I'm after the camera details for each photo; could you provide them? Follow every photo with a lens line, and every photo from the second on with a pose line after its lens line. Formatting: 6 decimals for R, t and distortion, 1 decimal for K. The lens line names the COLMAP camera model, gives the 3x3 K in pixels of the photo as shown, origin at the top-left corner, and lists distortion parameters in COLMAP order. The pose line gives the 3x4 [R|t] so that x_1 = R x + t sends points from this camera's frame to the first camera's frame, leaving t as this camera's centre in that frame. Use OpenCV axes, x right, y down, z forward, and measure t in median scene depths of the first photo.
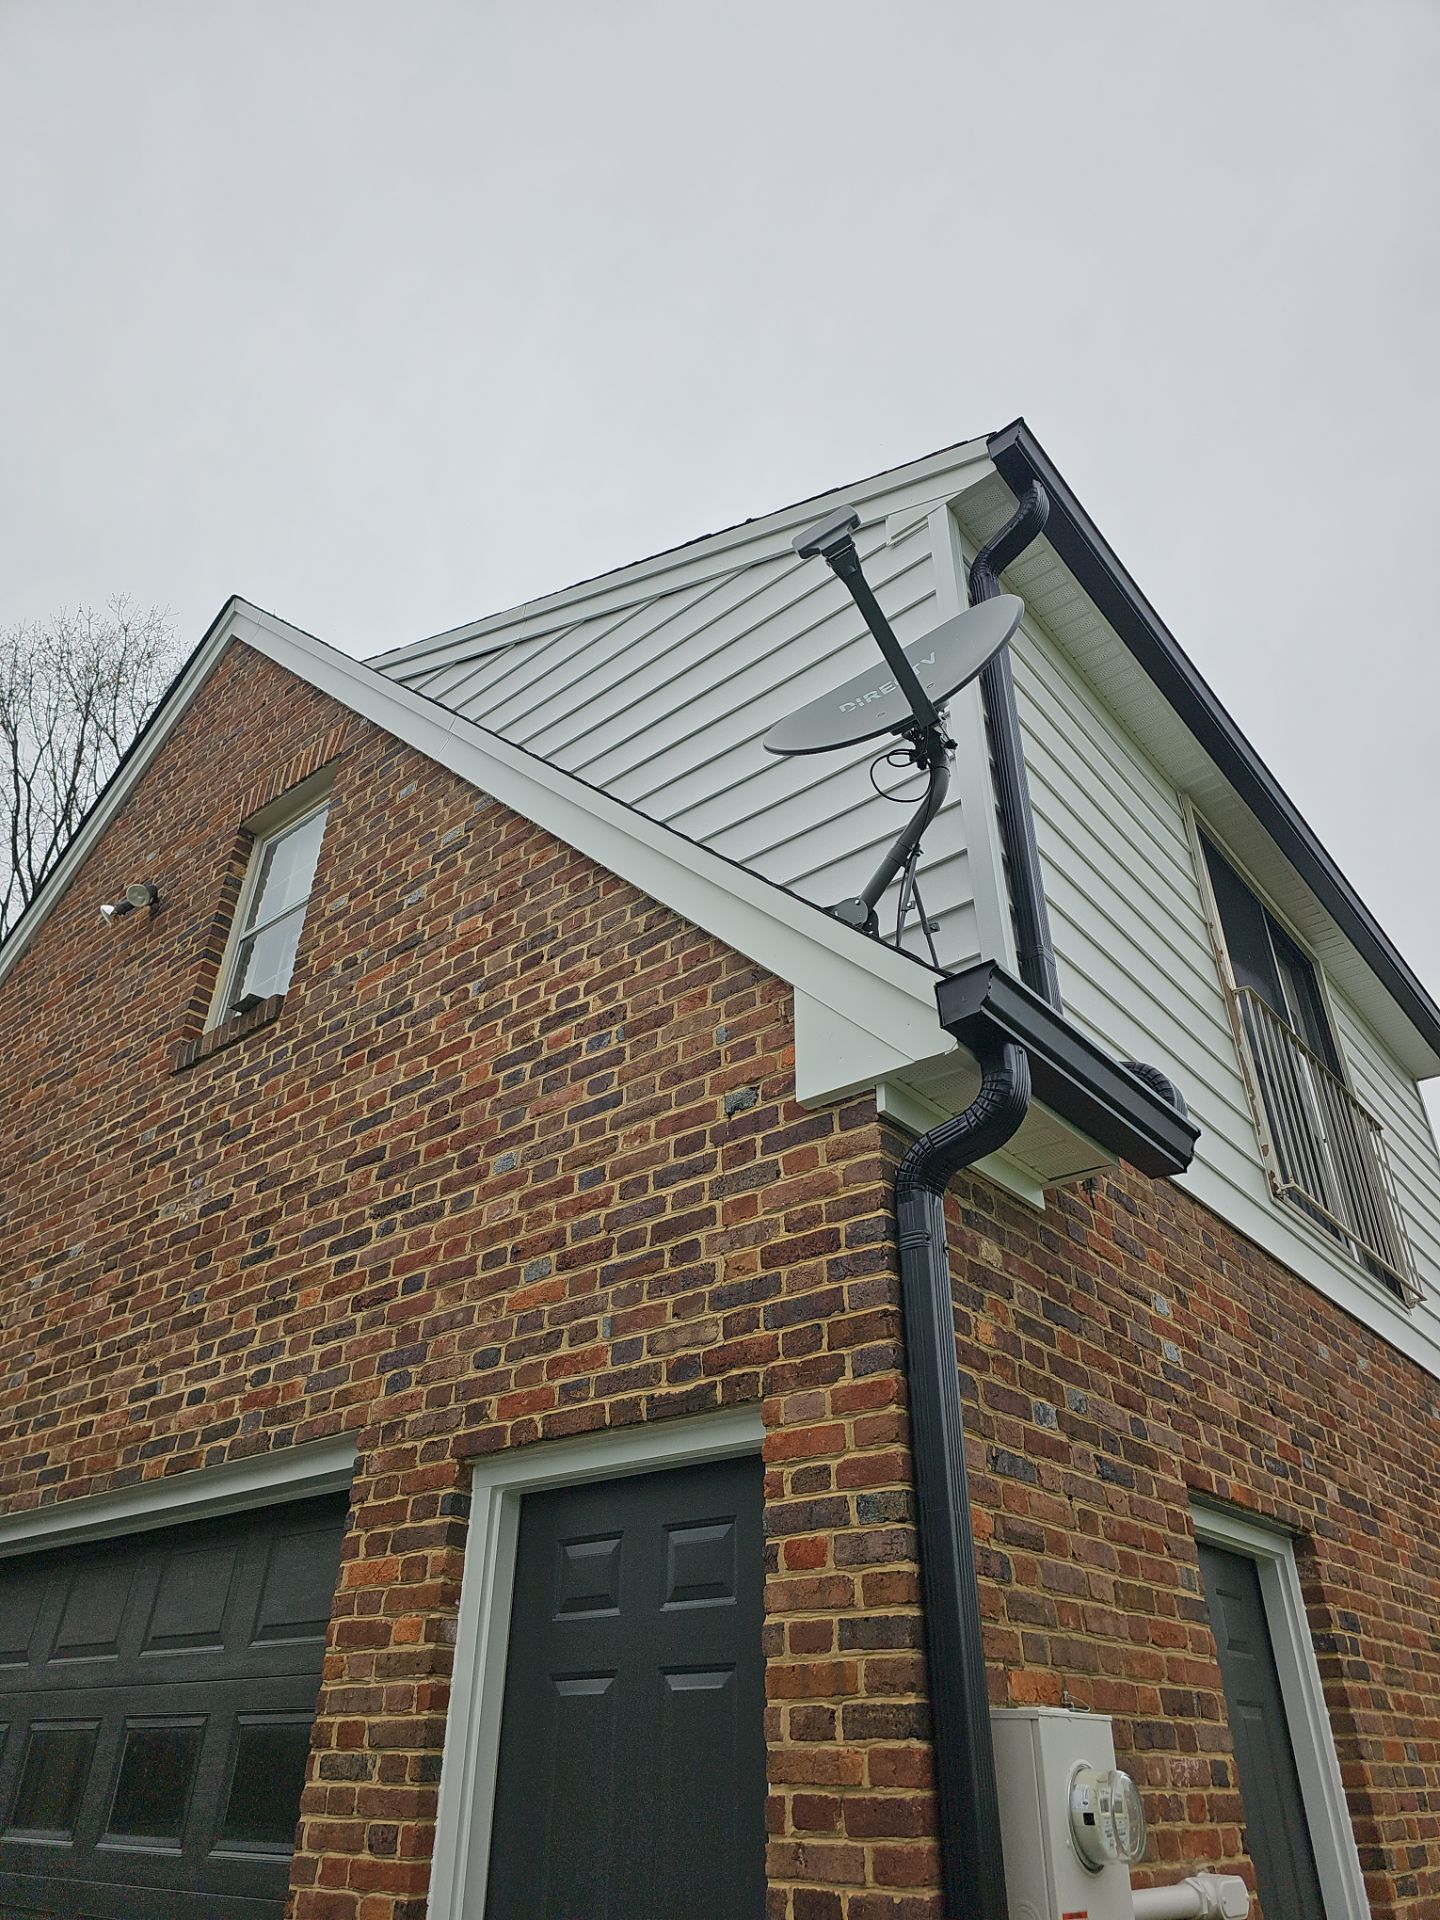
lens RADIAL K [[1262.9, 0, 725.8], [0, 1262.9, 961.6], [0, 0, 1]] dist [0.055571, -0.045884]
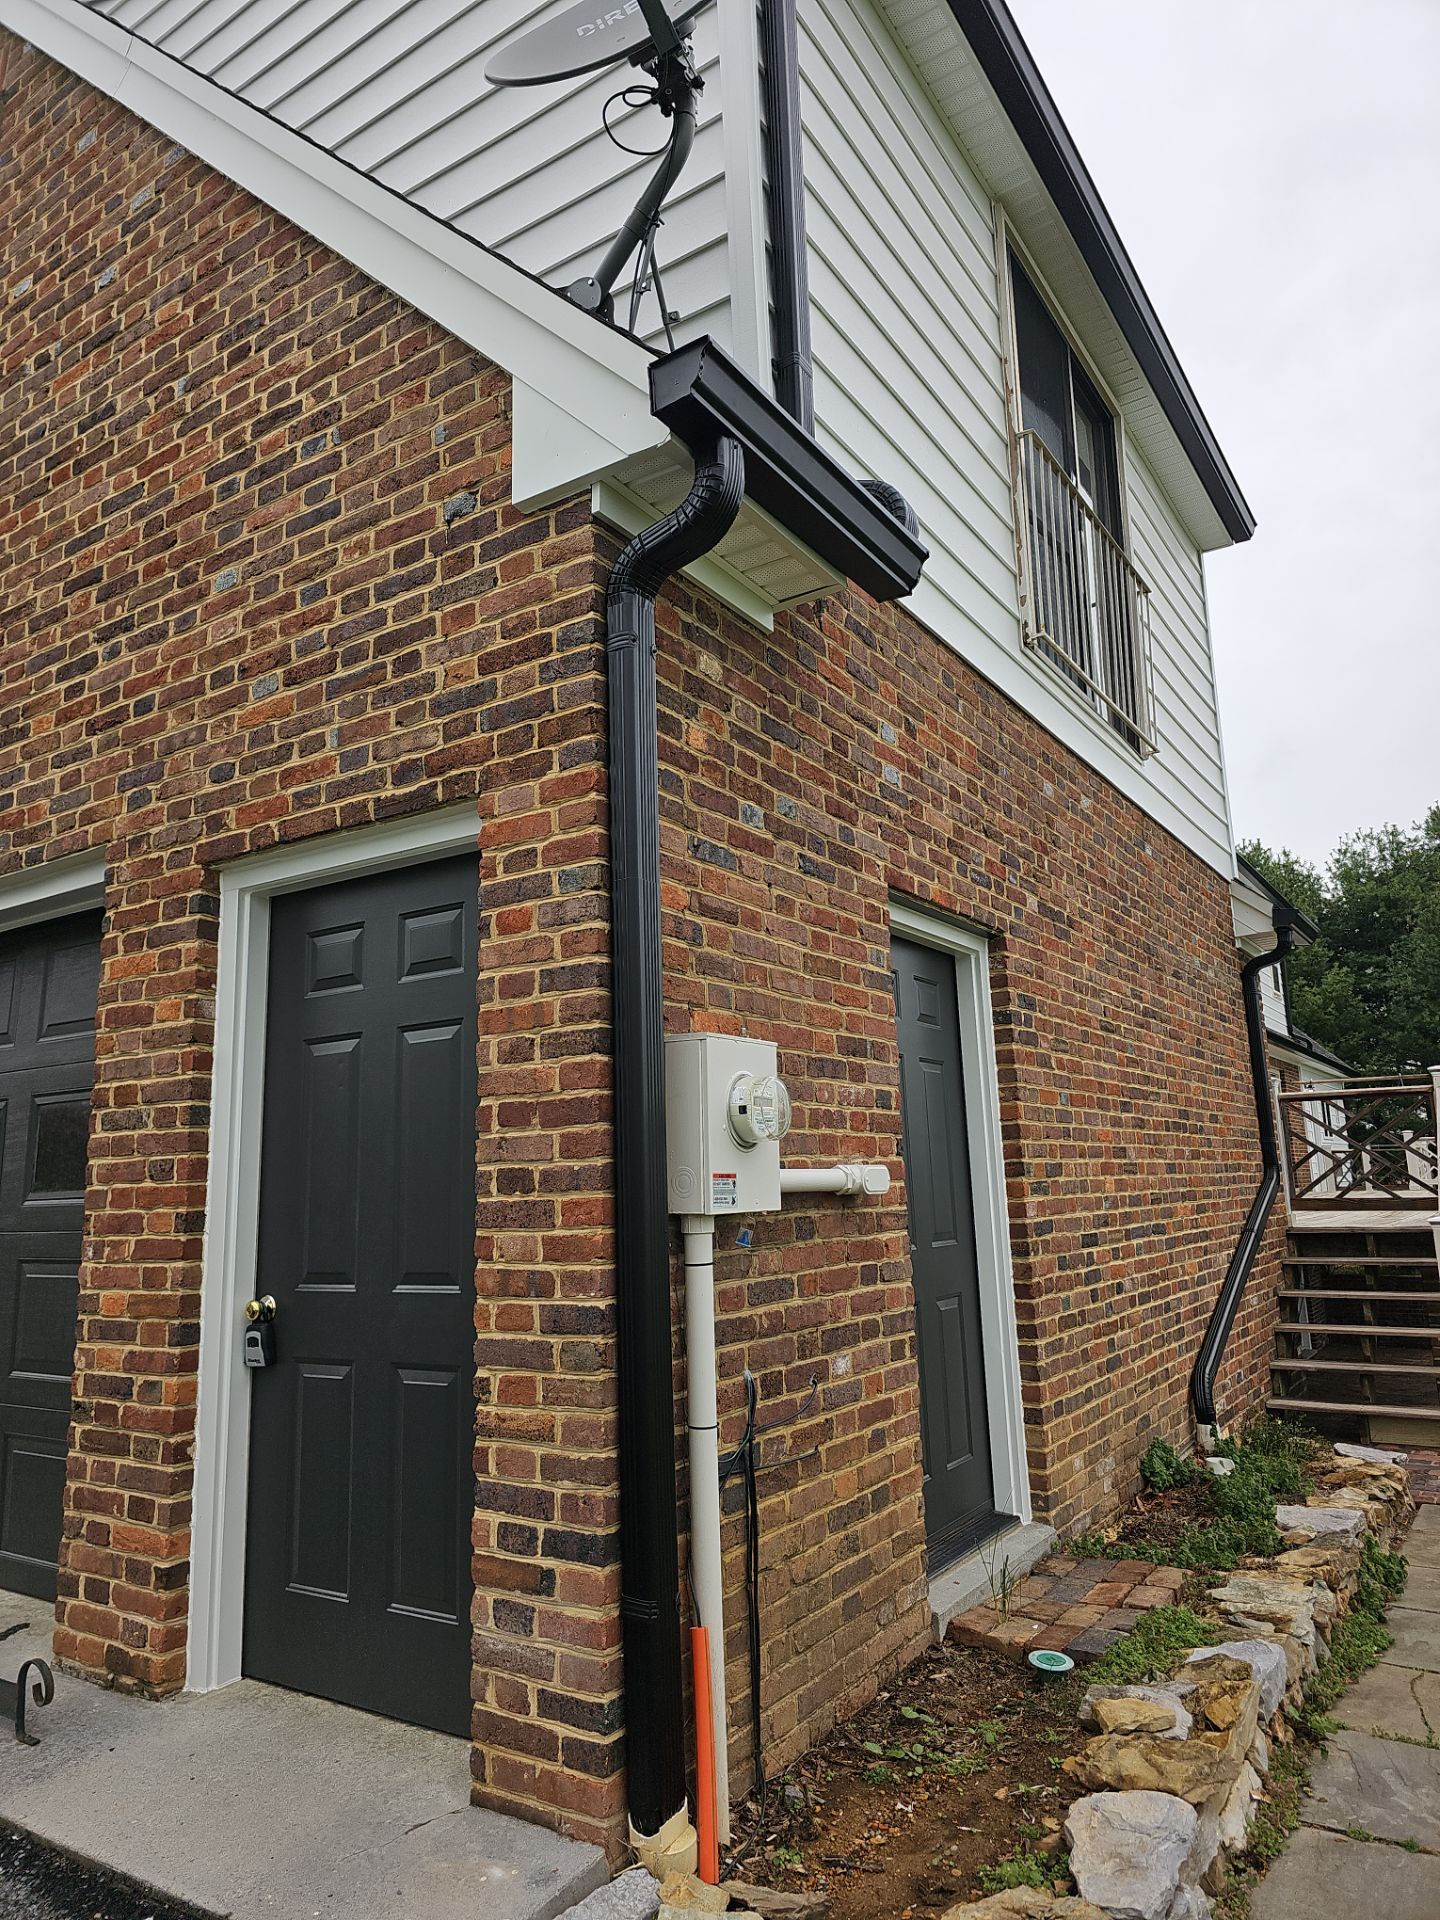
lens RADIAL K [[1262.9, 0, 707.3], [0, 1262.9, 946.8], [0, 0, 1]] dist [0.055571, -0.045884]
pose [[0.993582, -0.016503, 0.111907, 0.080931], [-0.025911, 0.929792, 0.367173, 0.058994], [-0.110110, -0.367716, 0.923396, -0.029704]]
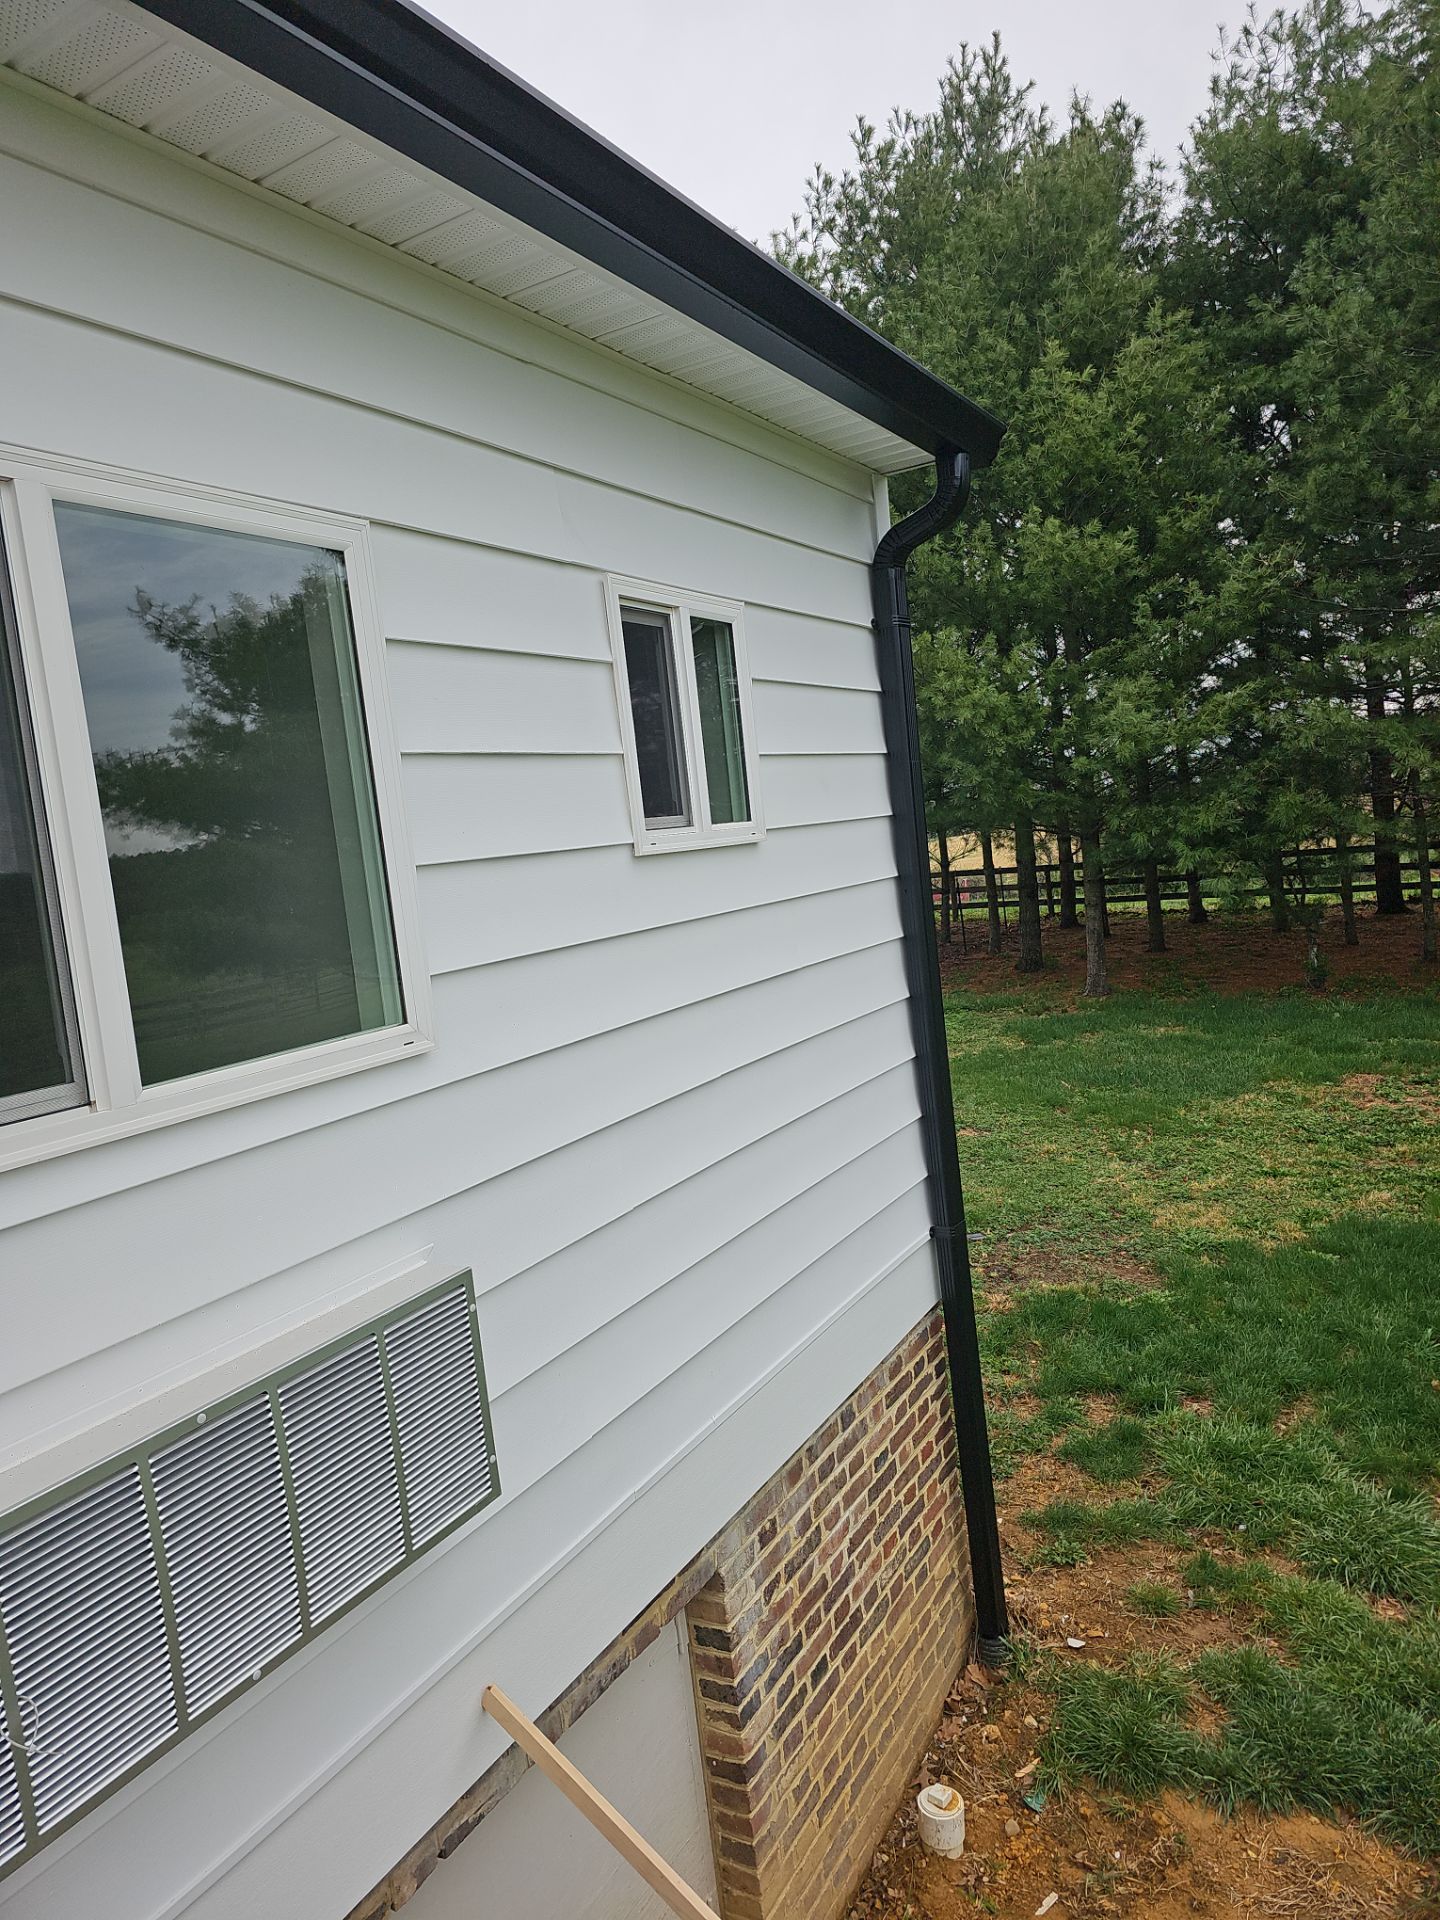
lens RADIAL K [[1262.9, 0, 674.0], [0, 1262.9, 968.2], [0, 0, 1]] dist [0.055571, -0.045884]
pose [[0.983586, -0.135941, 0.118658, 4.981041], [0.037351, 0.796737, 0.603171, 3.657138], [-0.176534, -0.588838, 0.788737, 6.029818]]
